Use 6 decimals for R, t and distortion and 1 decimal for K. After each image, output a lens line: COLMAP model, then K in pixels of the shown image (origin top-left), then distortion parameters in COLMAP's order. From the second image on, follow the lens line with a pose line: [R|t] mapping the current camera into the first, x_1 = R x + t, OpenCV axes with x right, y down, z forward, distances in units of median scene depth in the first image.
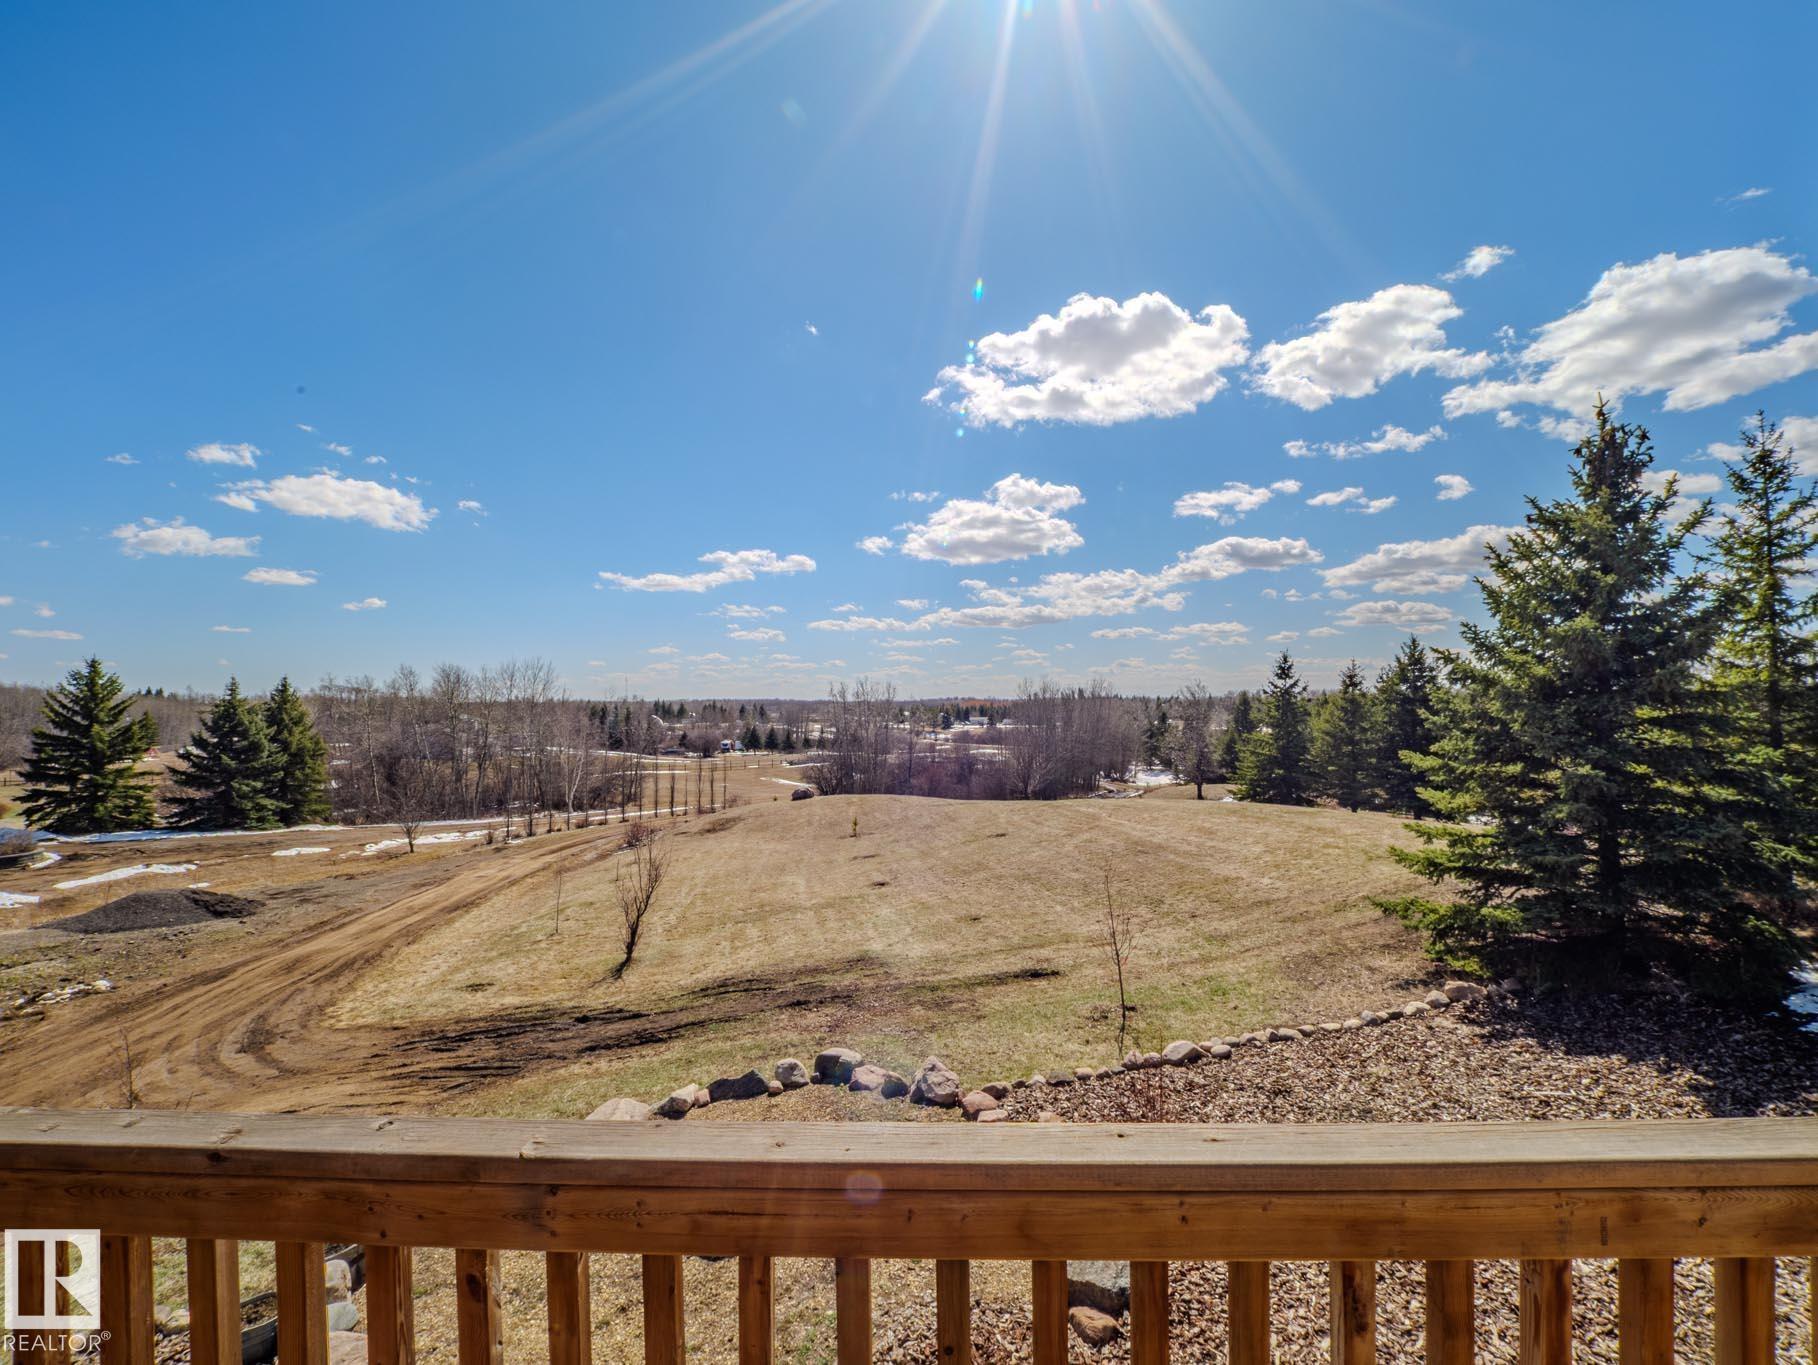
lens RADIAL K [[738.7, 0, 914.2], [0, 738.7, 703.2], [0, 0, 1]] dist [0.008253, -0.011401]
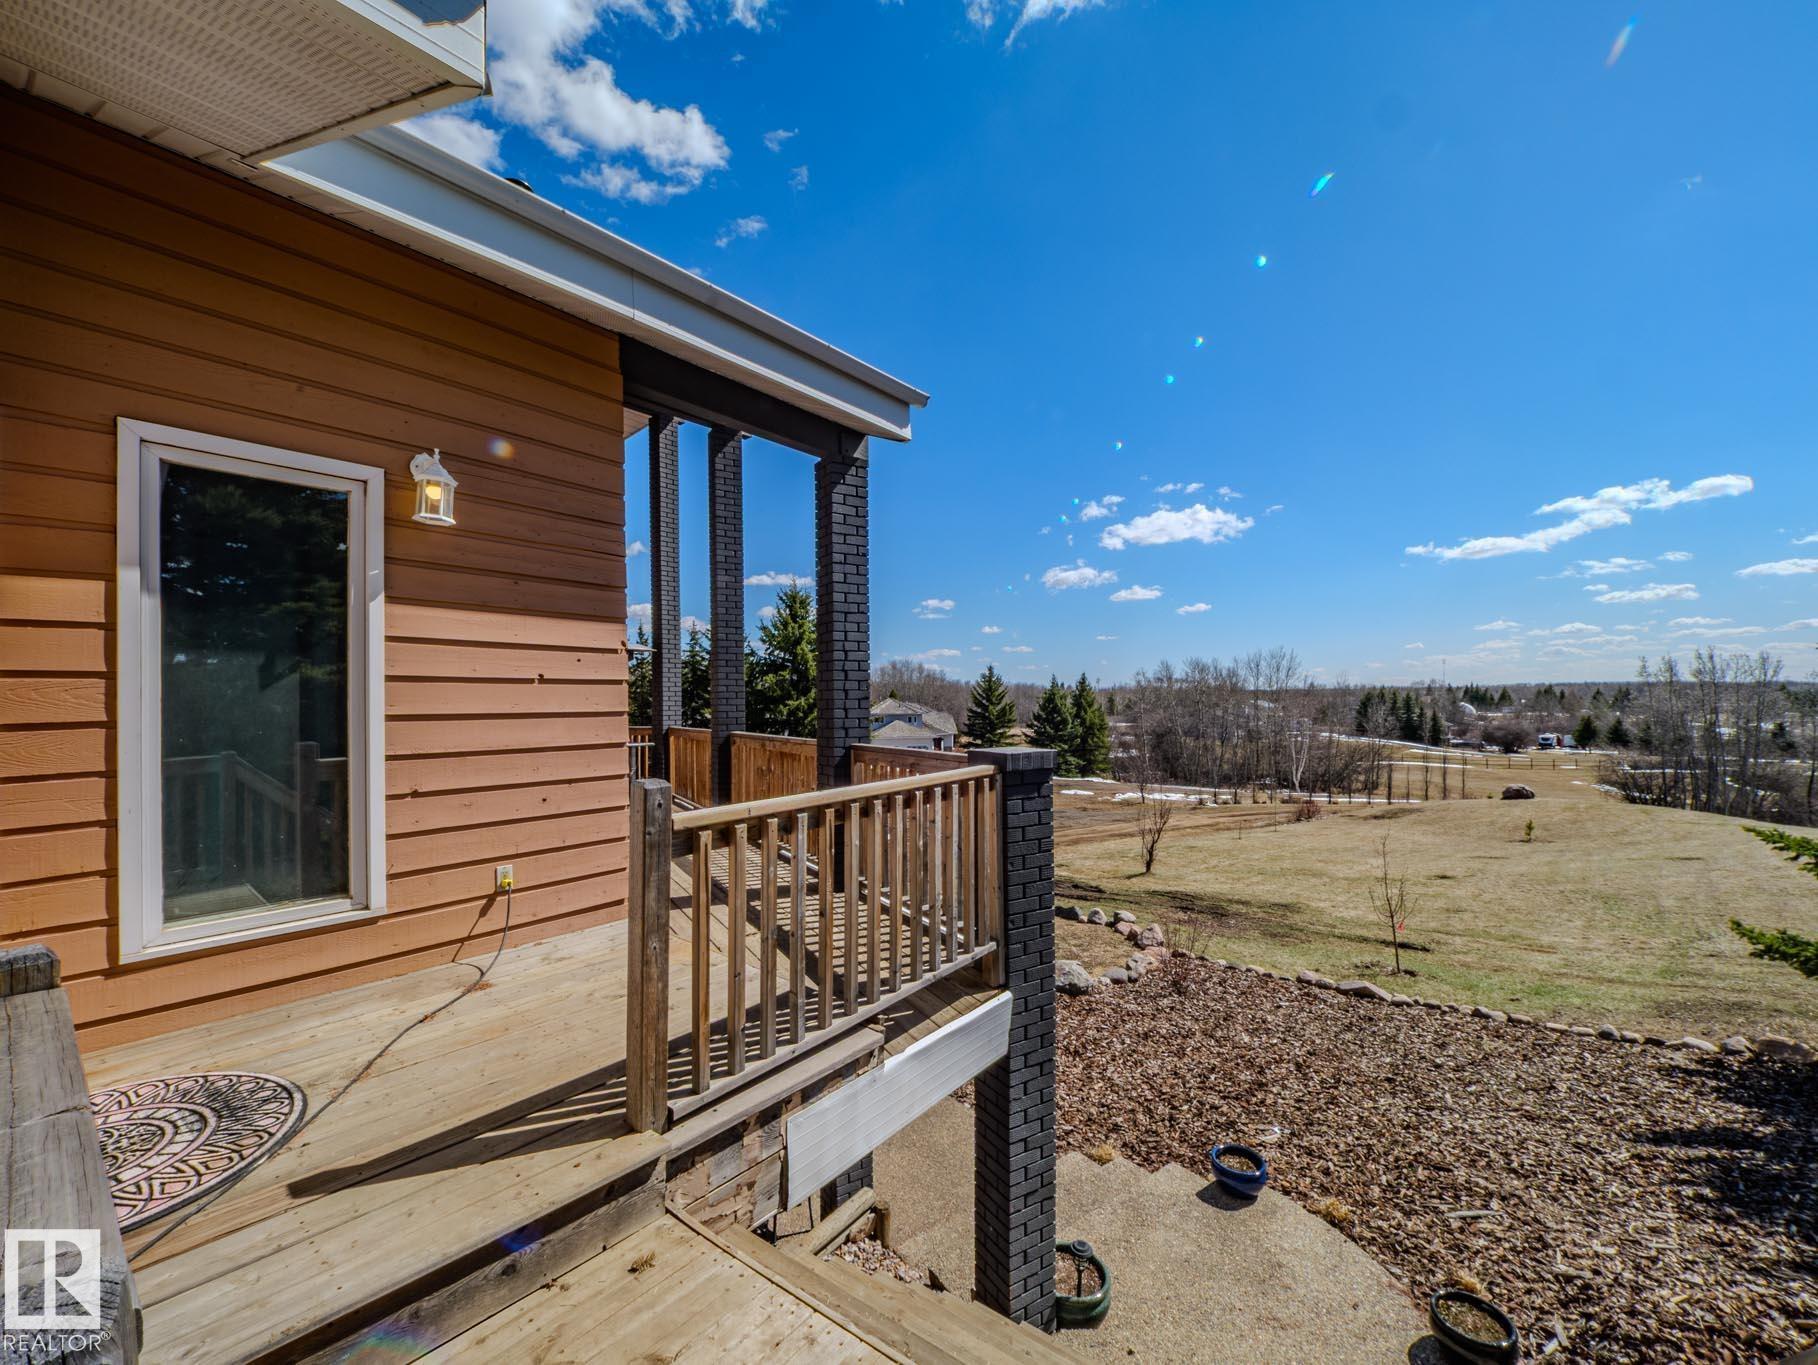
lens RADIAL K [[738.7, 0, 914.2], [0, 738.7, 703.2], [0, 0, 1]] dist [0.008253, -0.011401]
pose [[0.523572, 0.004042, -0.851972, 0.131418], [0.010024, 0.999890, 0.010904, 0.002095], [0.851923, -0.014249, 0.523474, -0.022615]]
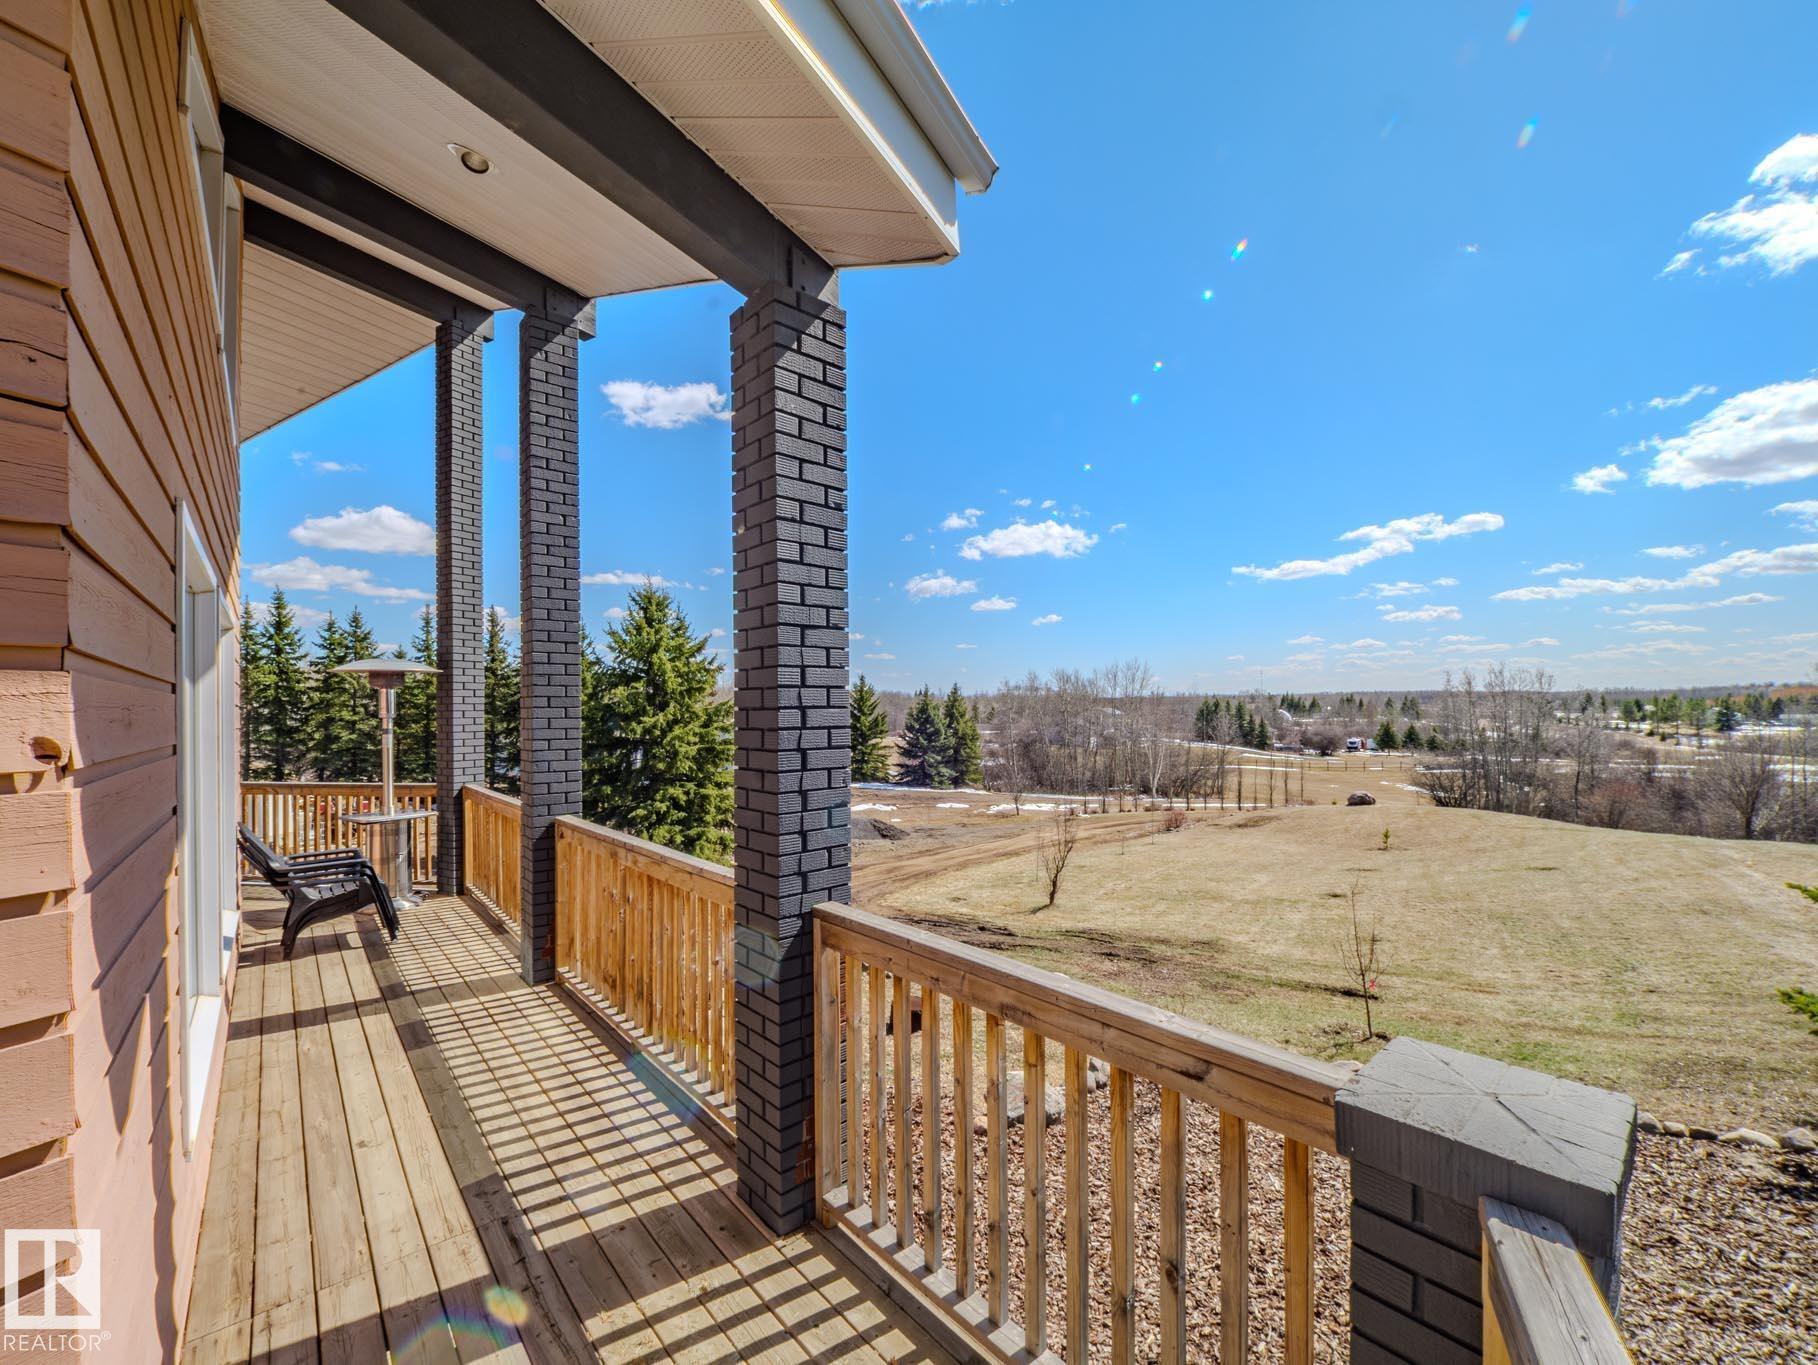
lens RADIAL K [[738.7, 0, 914.2], [0, 738.7, 703.2], [0, 0, 1]] dist [0.008253, -0.011401]
pose [[0.673123, -0.003142, -0.739524, 0.093890], [0.009674, 0.999943, 0.004556, -0.002743], [0.739468, -0.010221, 0.673115, -0.009106]]
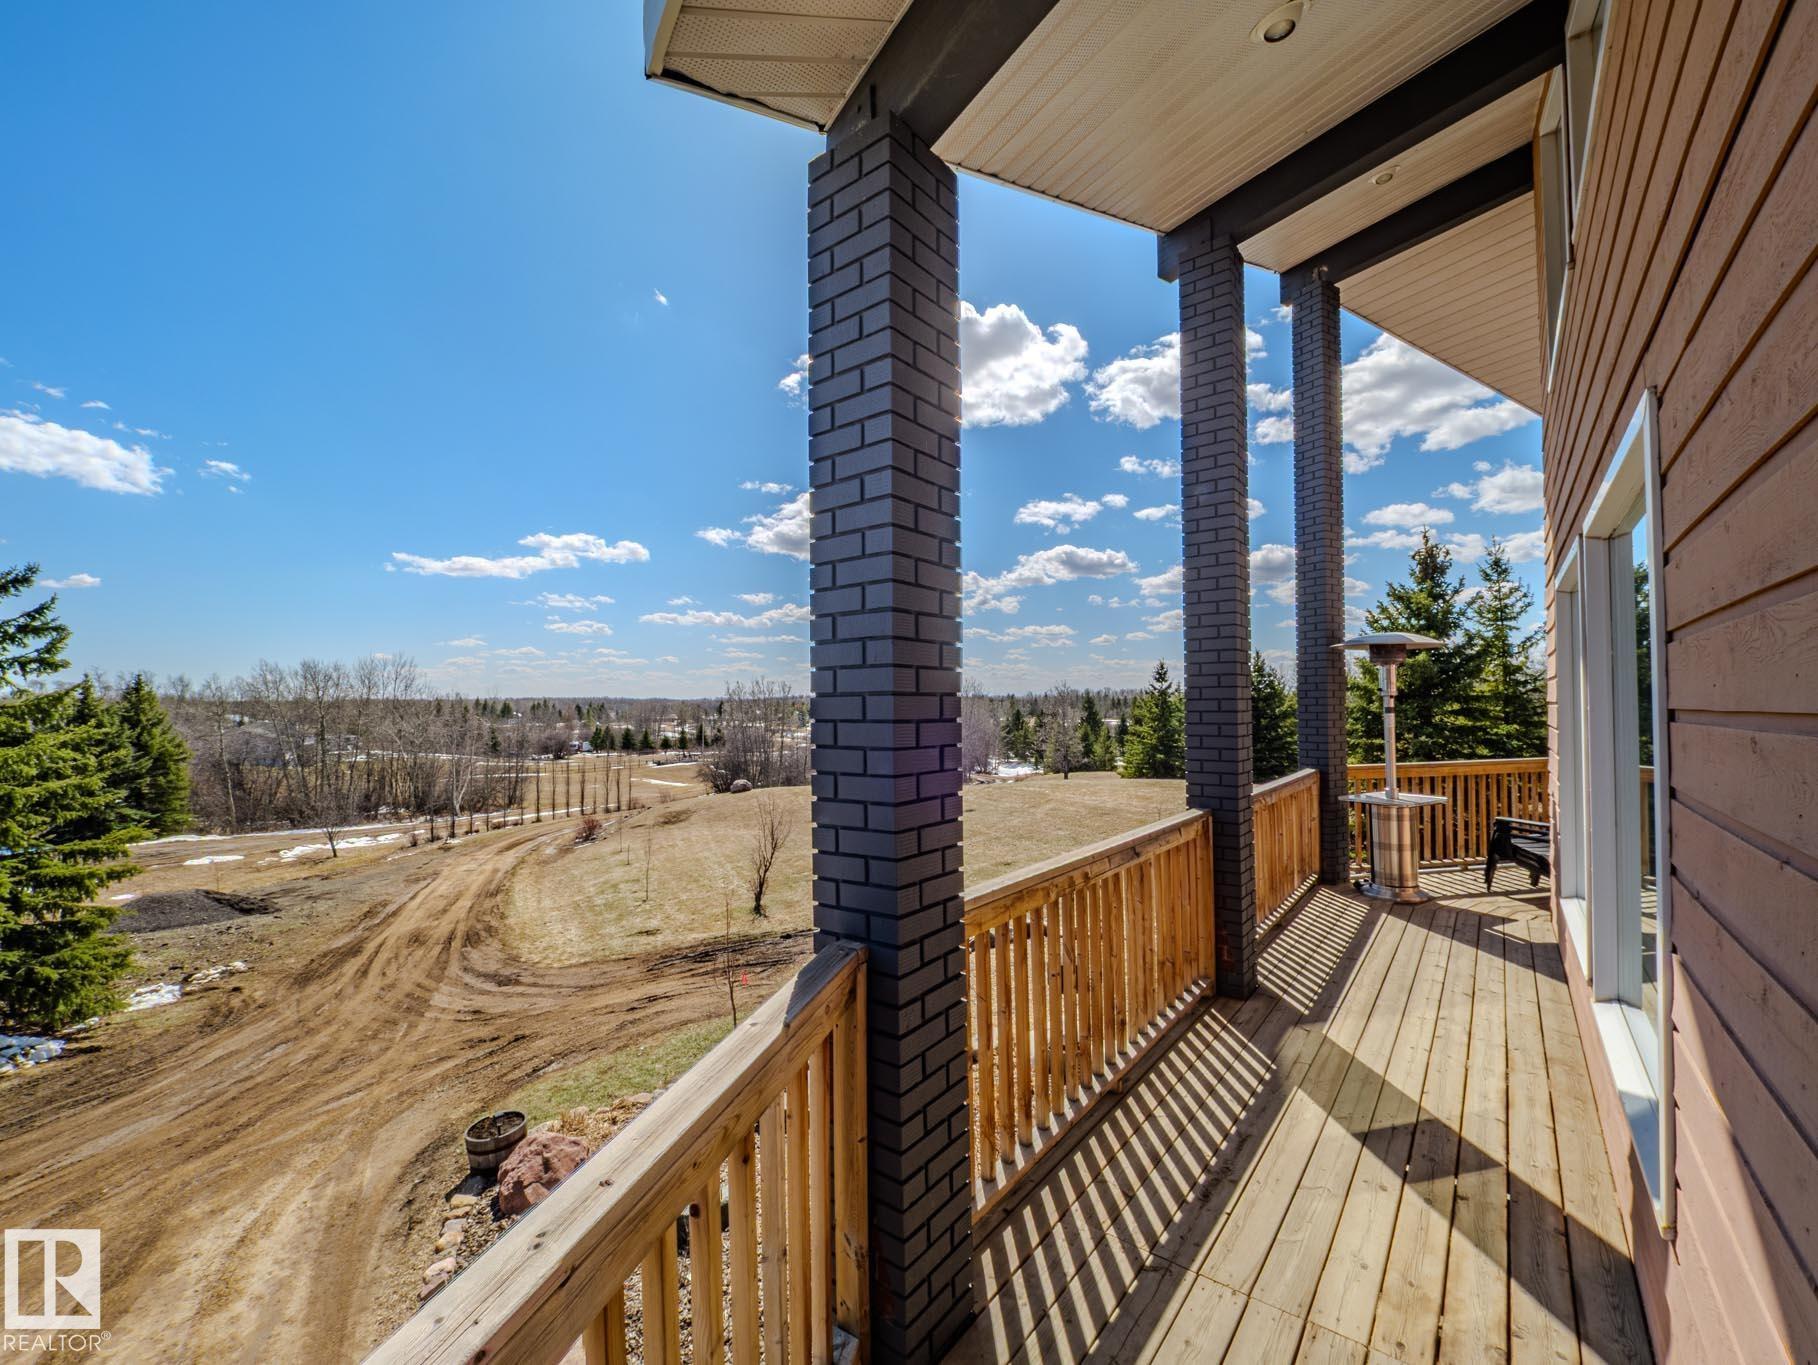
lens RADIAL K [[760.4, 0, 919.1], [0, 760.4, 734.8], [0, 0, 1]] dist [-0.020404, 0.000743]
pose [[0.972353, -0.010116, 0.233296, -0.092997], [-0.000163, 0.999031, 0.044001, -0.000342], [-0.233516, -0.042822, 0.971410, -0.066669]]
